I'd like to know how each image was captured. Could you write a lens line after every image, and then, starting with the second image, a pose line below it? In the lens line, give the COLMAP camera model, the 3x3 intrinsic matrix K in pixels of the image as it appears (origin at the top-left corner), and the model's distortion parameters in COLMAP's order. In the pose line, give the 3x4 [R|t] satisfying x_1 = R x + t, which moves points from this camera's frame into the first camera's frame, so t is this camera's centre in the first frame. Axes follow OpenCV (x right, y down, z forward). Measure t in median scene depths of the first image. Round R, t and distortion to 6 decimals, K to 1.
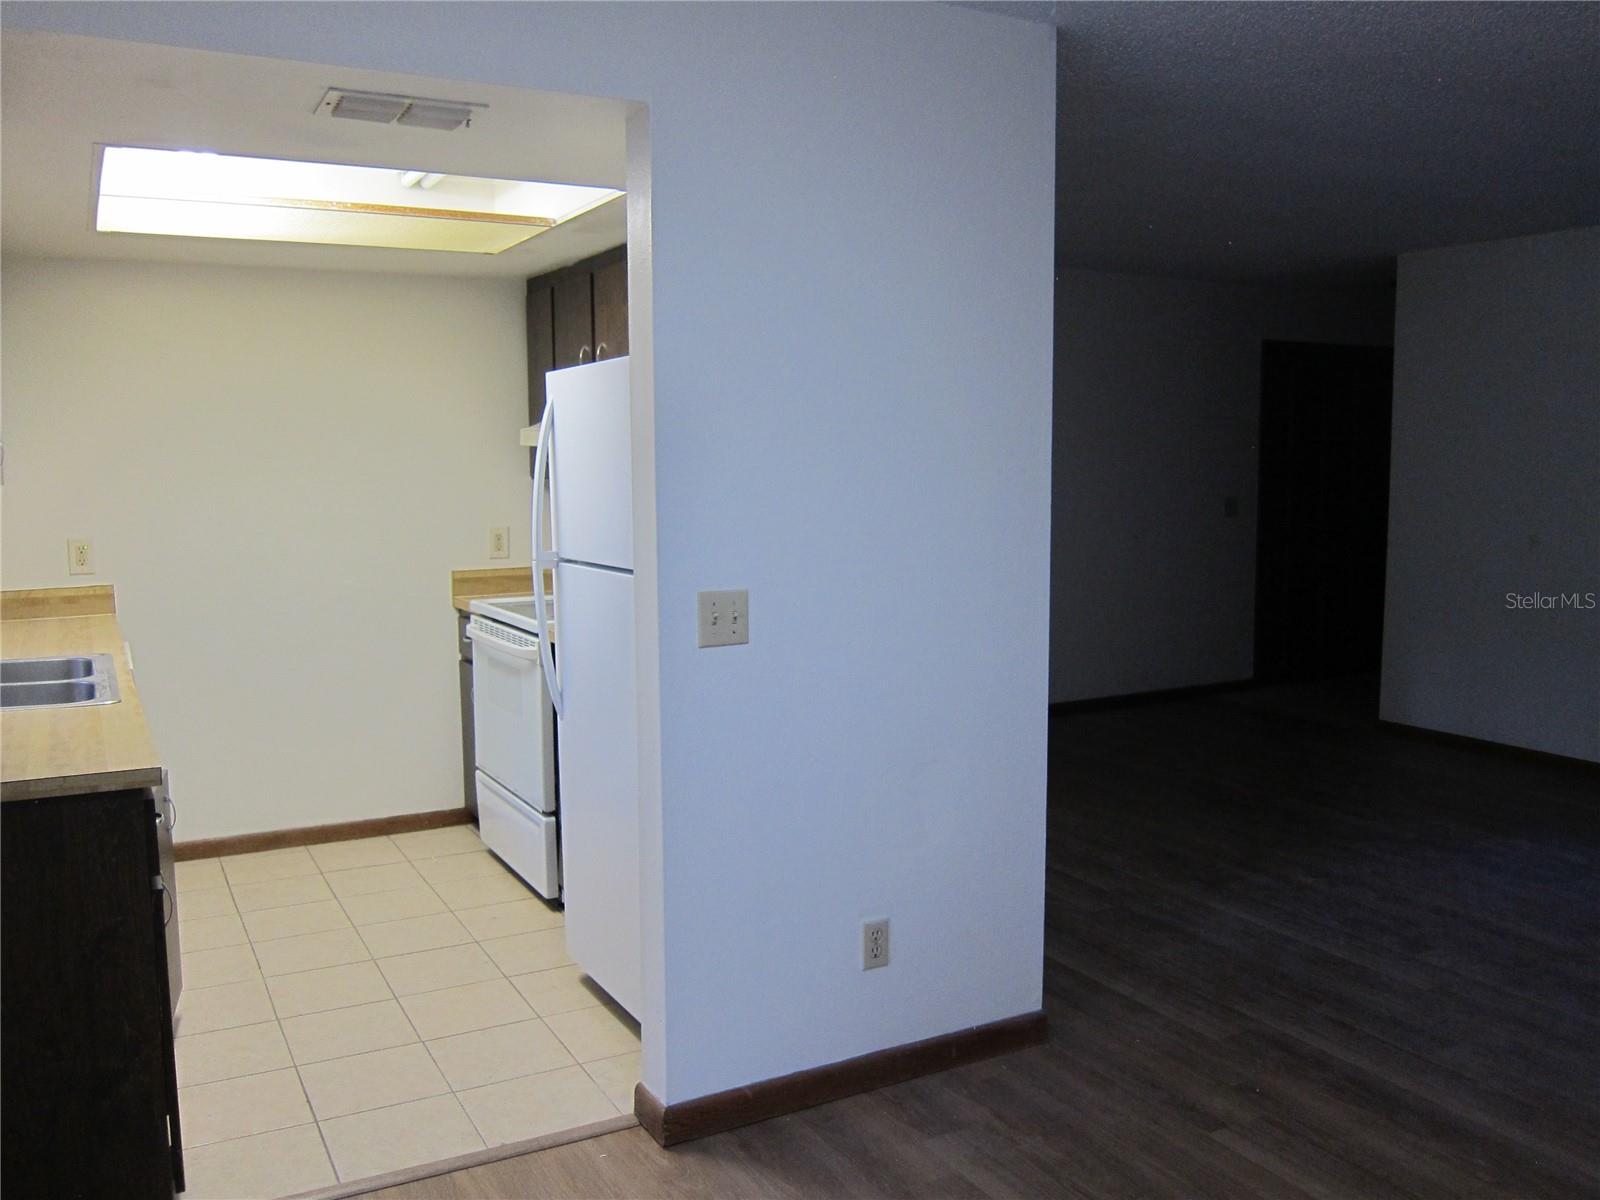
lens RADIAL K [[1337.9, 0, 801.5], [0, 1337.9, 598.0], [0, 0, 1]] dist [-0.062915, 0.021289]
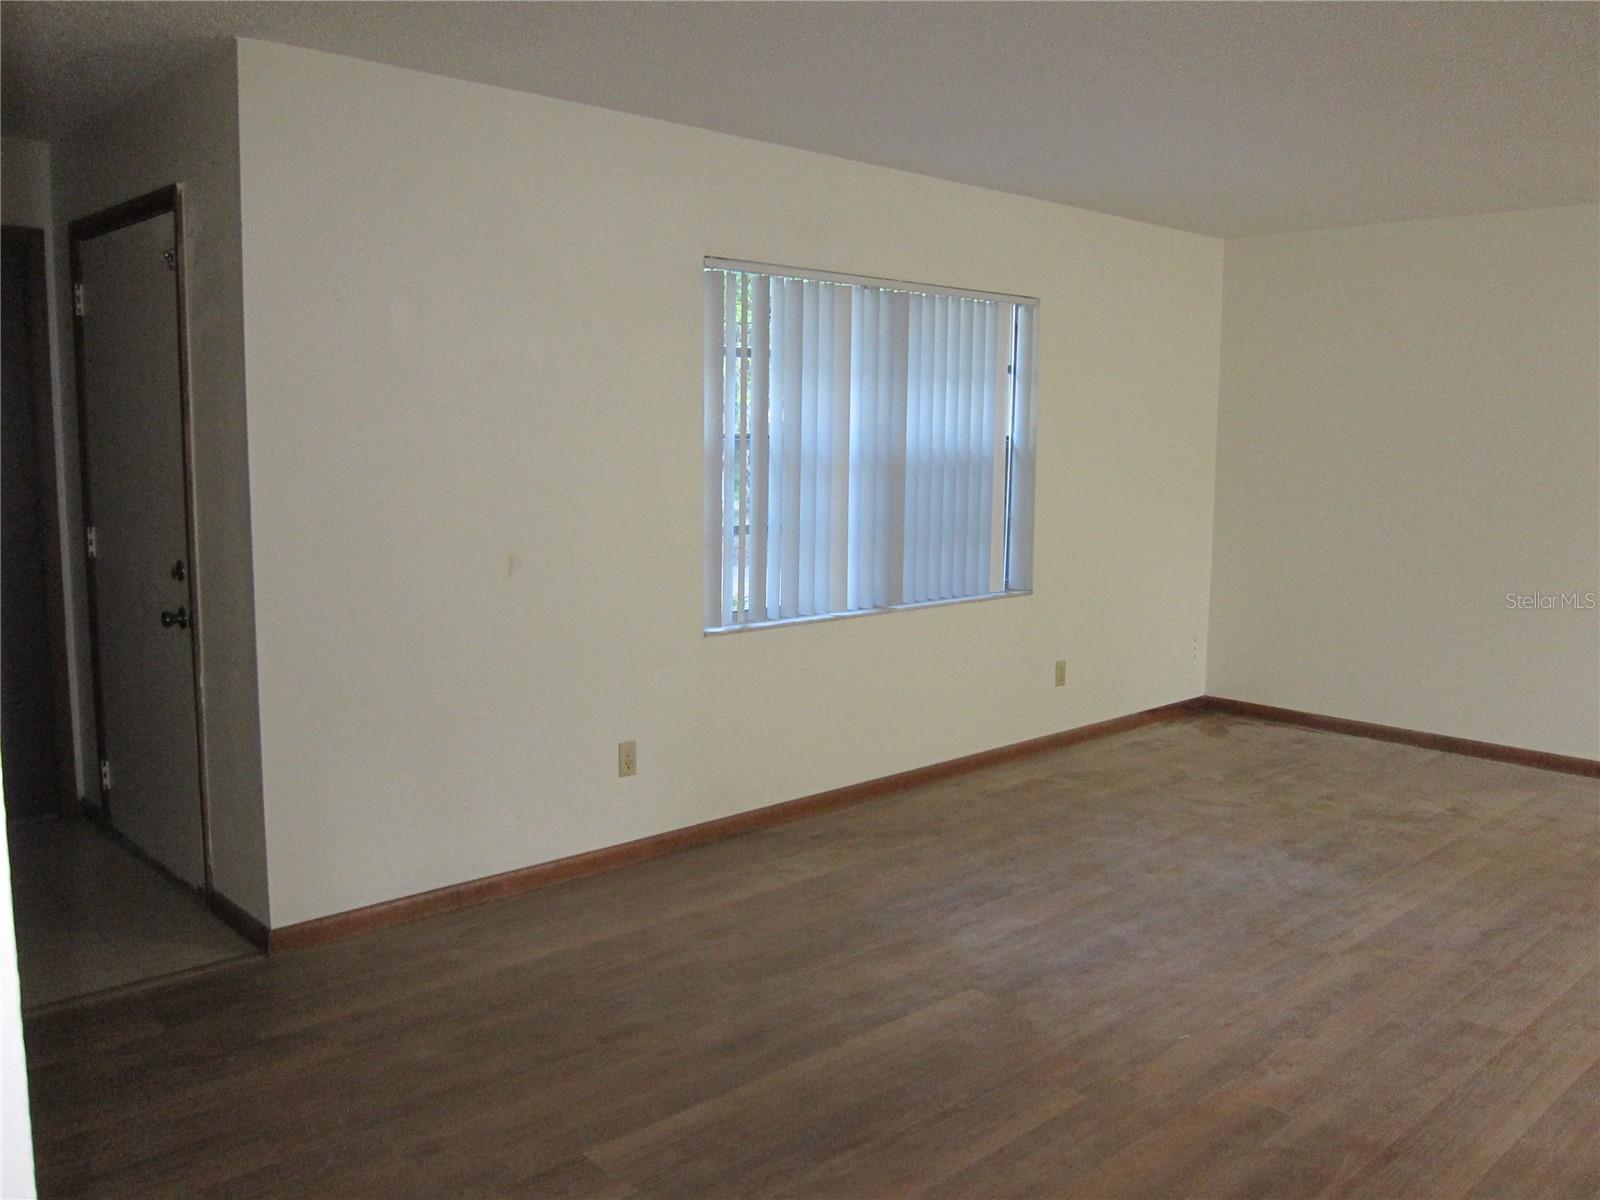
lens RADIAL K [[1337.9, 0, 800.2], [0, 1337.9, 610.4], [0, 0, 1]] dist [-0.062915, 0.021289]
pose [[-0.253037, -0.126137, 0.959198, -0.179377], [0.098151, 0.983001, 0.155160, -0.160619], [-0.962465, 0.133407, -0.236355, 1.517157]]
